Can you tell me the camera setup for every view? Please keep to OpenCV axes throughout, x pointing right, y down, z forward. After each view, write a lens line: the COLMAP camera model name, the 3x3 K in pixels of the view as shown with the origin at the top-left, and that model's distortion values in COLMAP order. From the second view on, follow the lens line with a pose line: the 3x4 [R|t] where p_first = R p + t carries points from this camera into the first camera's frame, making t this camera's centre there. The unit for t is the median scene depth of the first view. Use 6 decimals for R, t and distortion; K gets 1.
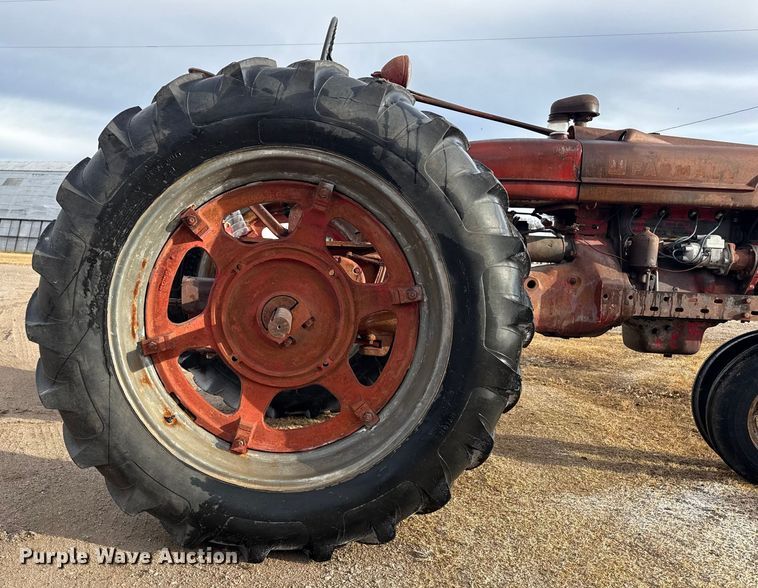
lens RADIAL K [[613.3, 0, 308.7], [0, 613.3, 317.8], [0, 0, 1]] dist [0.103865, -0.121284]
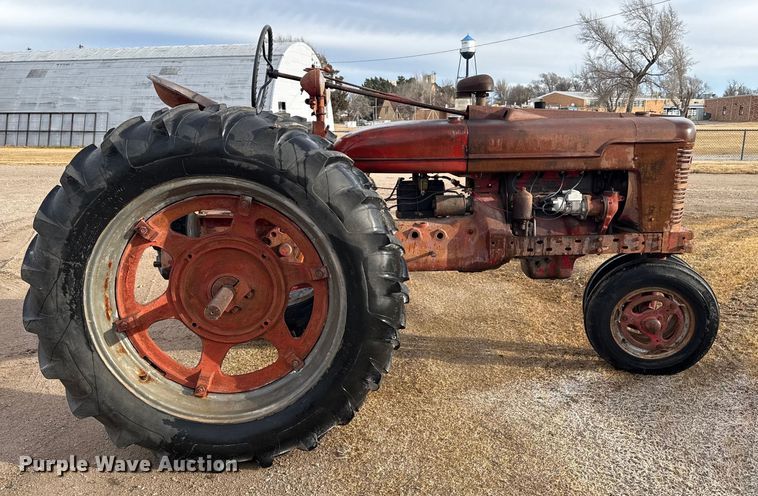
lens RADIAL K [[602.8, 0, 400.5], [0, 602.8, 263.6], [0, 0, 1]] dist [0.152516, -0.276016]
pose [[0.995703, -0.066346, 0.064604, 0.258268], [0.057604, 0.989988, 0.128859, -0.219479], [-0.072506, -0.124584, 0.989556, -0.327052]]
